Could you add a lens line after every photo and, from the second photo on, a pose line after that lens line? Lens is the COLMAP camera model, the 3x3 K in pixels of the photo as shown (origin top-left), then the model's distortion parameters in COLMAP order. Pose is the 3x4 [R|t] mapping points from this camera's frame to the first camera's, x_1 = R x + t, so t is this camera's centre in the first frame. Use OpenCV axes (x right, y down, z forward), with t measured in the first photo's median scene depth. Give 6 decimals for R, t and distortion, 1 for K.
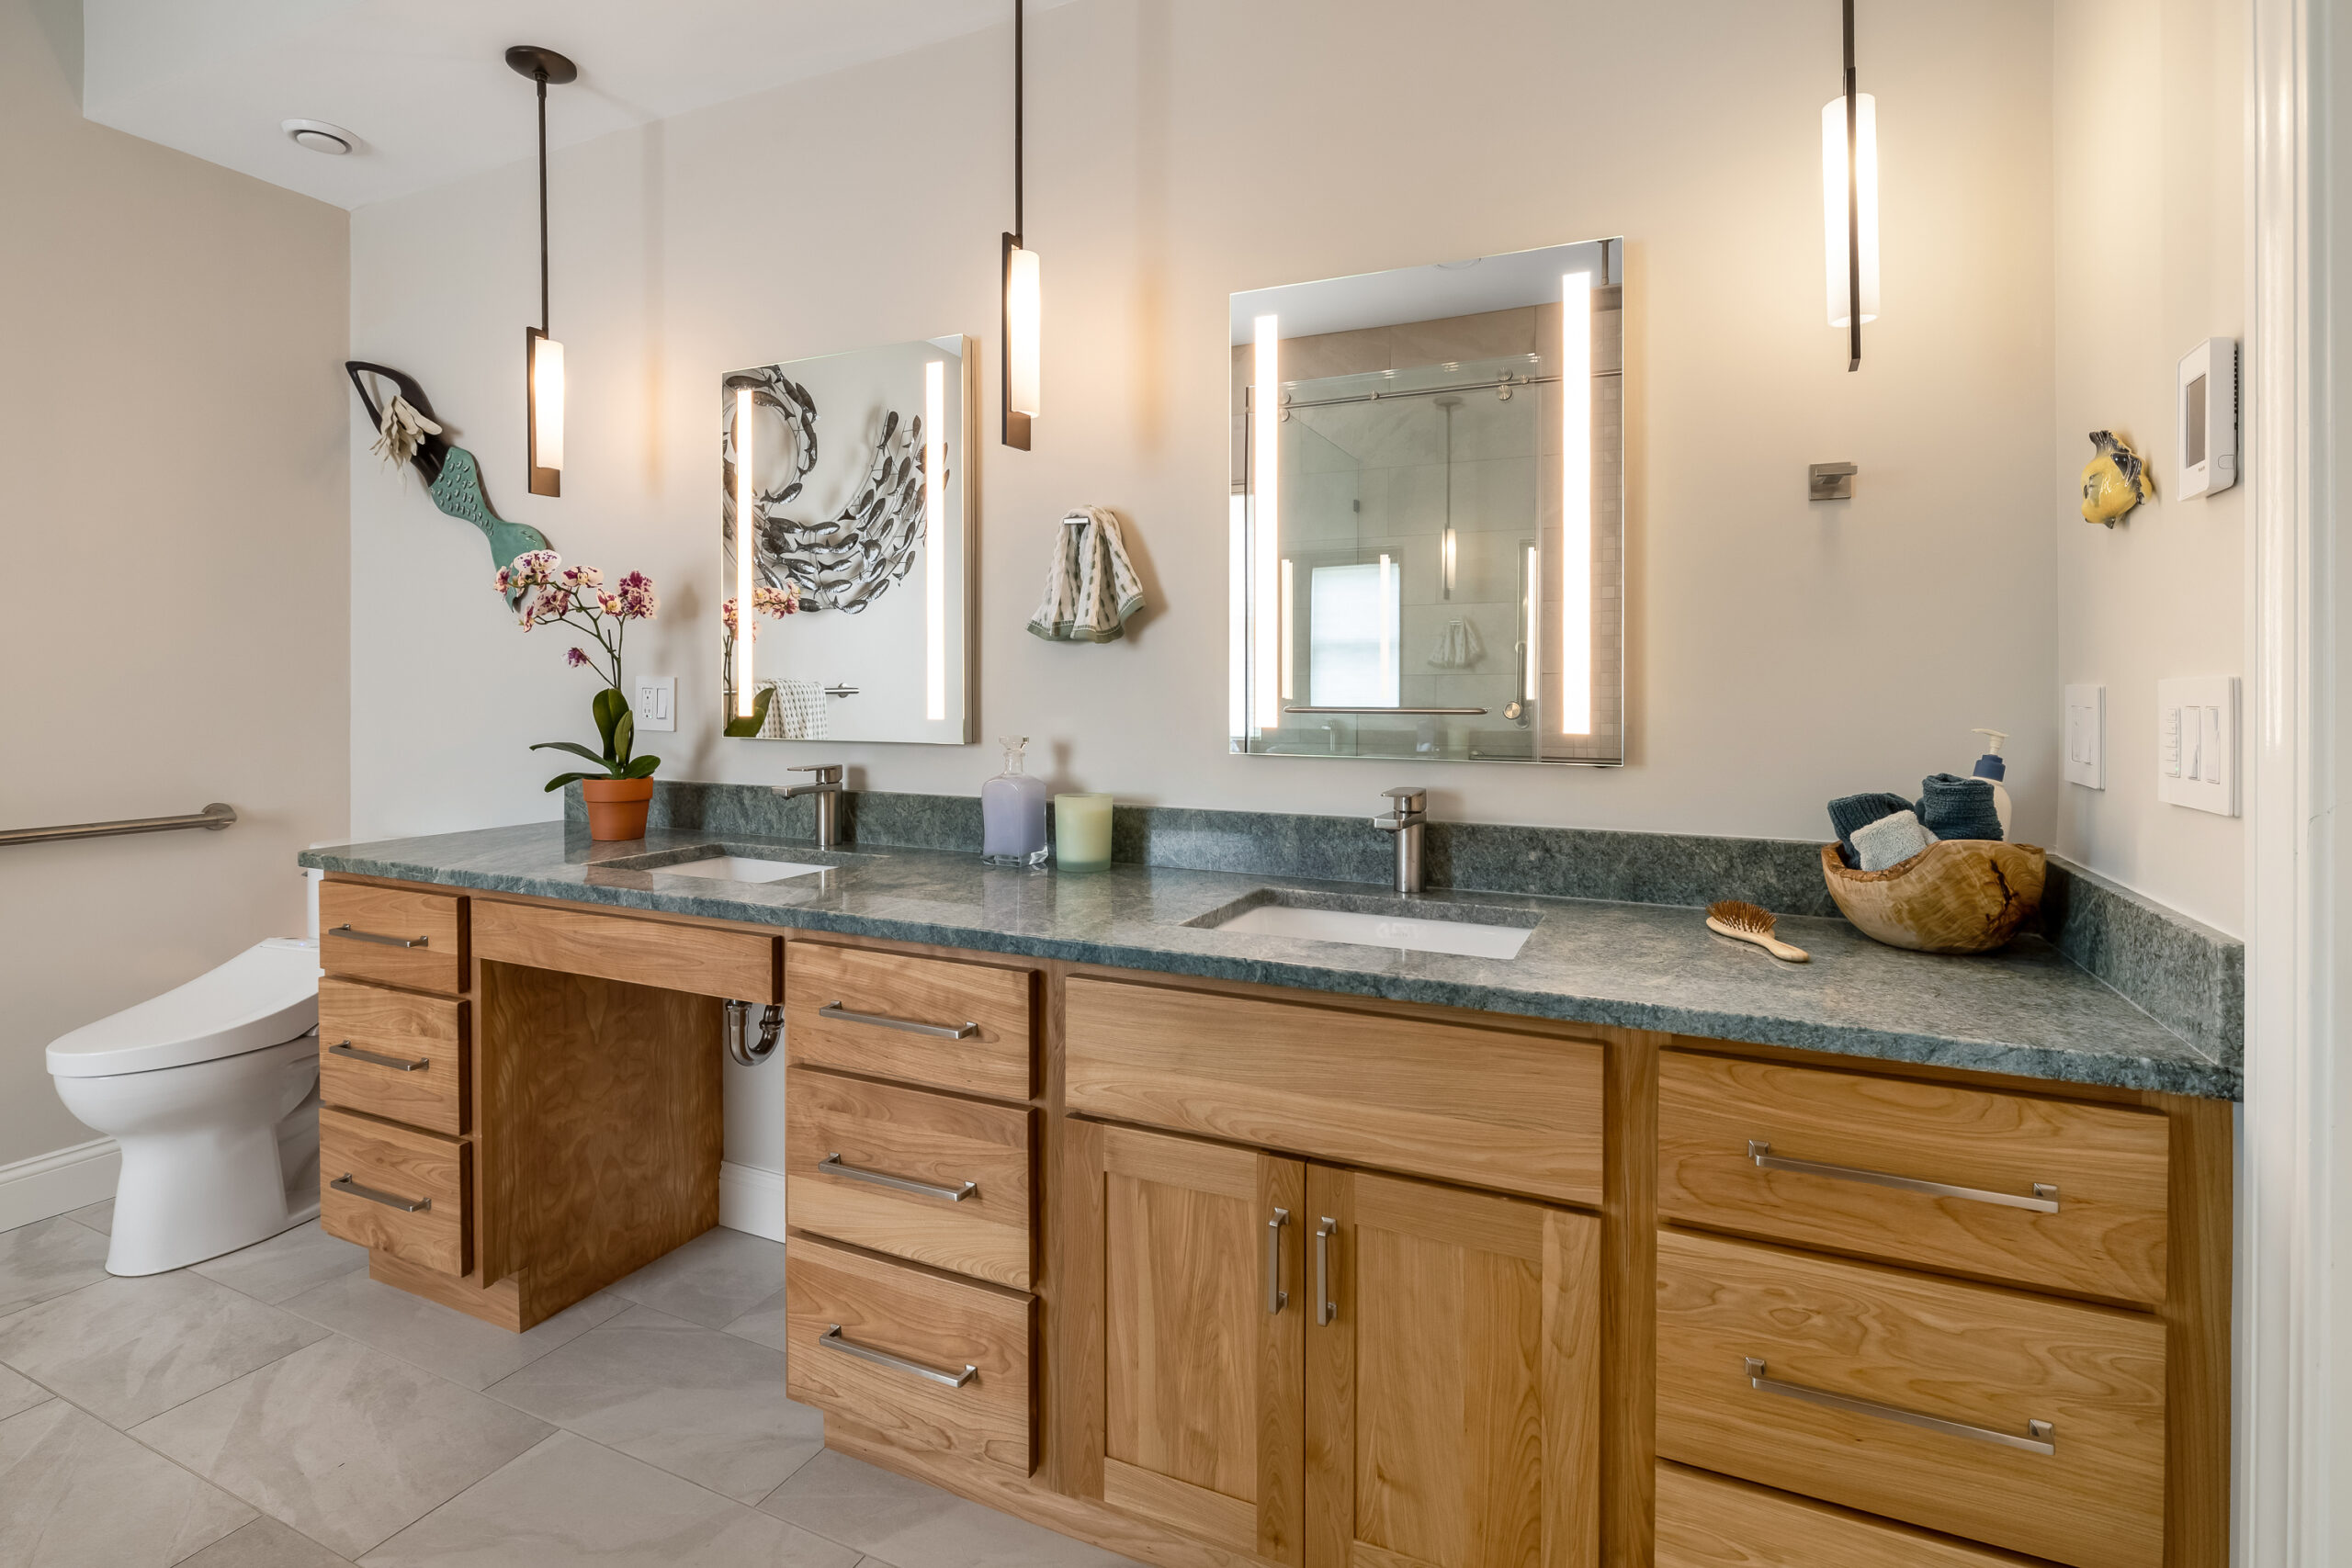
lens RADIAL K [[1160.1, 0, 1168.2], [0, 1160.1, 762.3], [0, 0, 1]] dist [-0.001358, 0.000070]
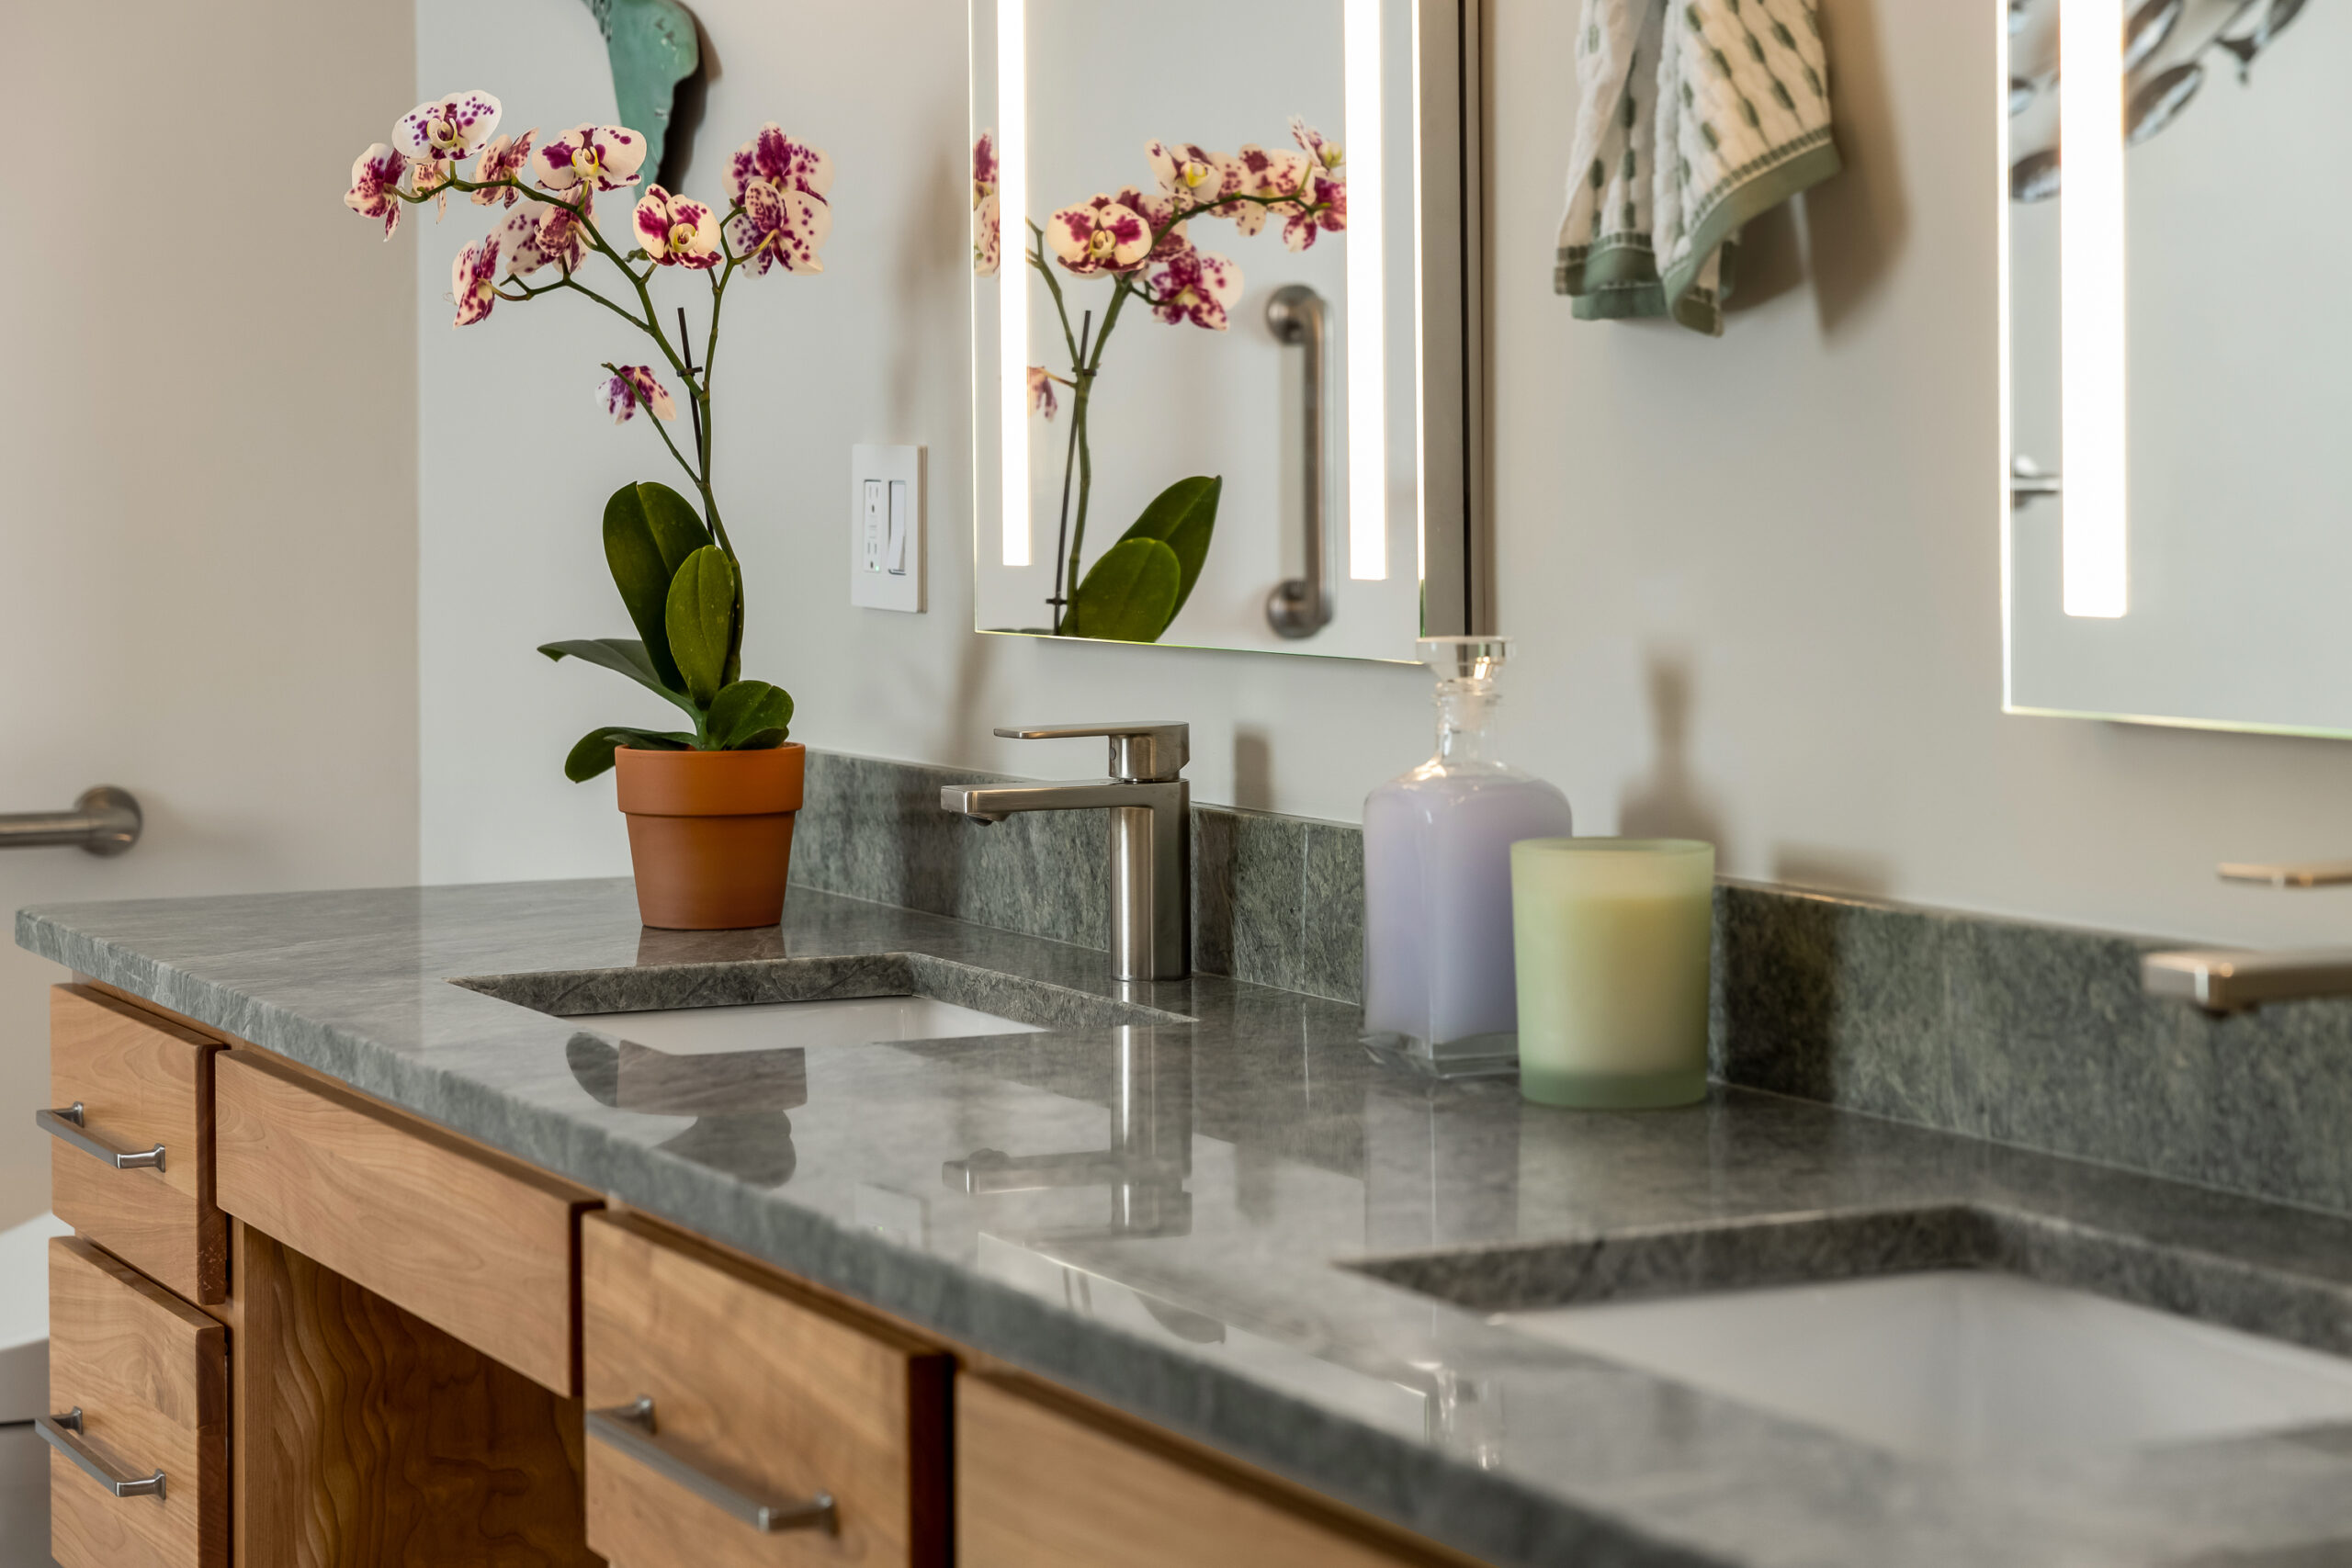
lens RADIAL K [[4742.8, 0, 1175.9], [0, 4742.8, 783.6], [0, 0, 1]] dist [-0.078082, 0.000000]
pose [[0.778481, 0.034803, -0.626703, 0.514996], [-0.032280, 0.999360, 0.015401, -0.001307], [0.626838, 0.008241, 0.779106, 0.010533]]
